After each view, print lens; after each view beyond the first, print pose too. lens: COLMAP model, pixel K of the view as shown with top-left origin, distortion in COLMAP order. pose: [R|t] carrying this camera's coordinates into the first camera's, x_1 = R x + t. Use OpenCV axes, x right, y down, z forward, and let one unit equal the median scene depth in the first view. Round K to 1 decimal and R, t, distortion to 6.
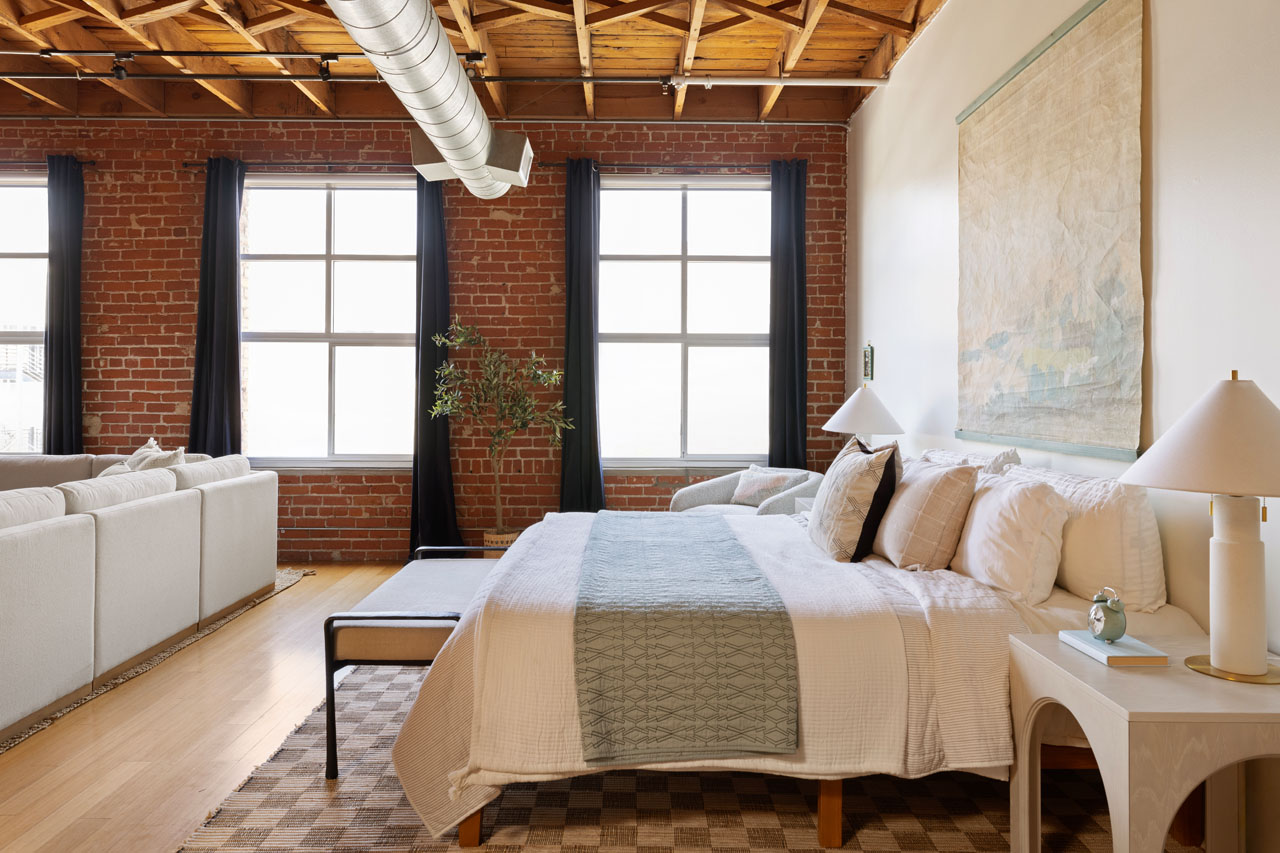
lens RADIAL K [[839.1, 0, 631.5], [0, 839.1, 385.8], [0, 0, 1]] dist [-0.012159, 0.001878]
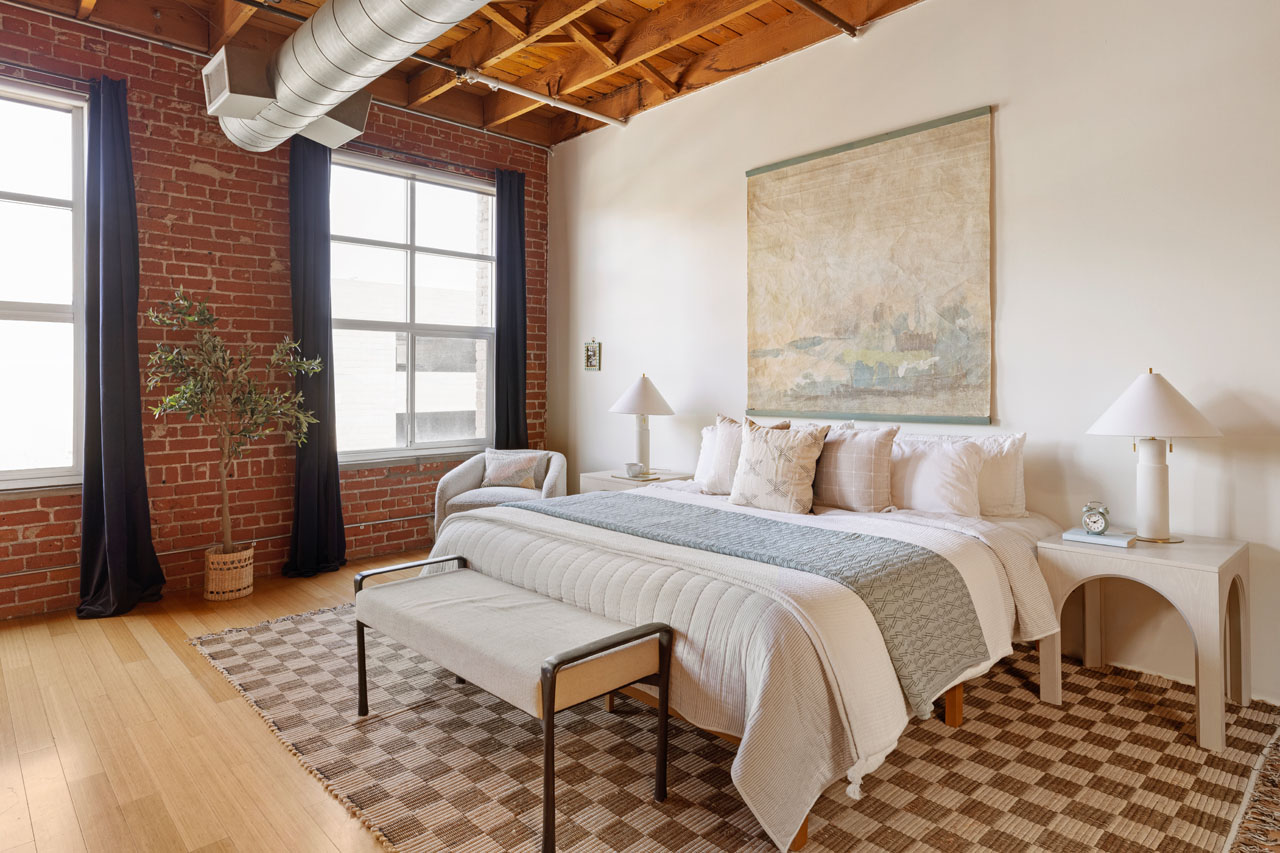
lens RADIAL K [[717.2, 0, 633.0], [0, 717.2, 381.1], [0, 0, 1]] dist [-0.004112, 0.000652]
pose [[0.730680, -0.005521, 0.682697, -0.338444], [-0.001111, 0.999956, 0.009275, -0.001072], [-0.682719, -0.007535, 0.730642, 0.195622]]
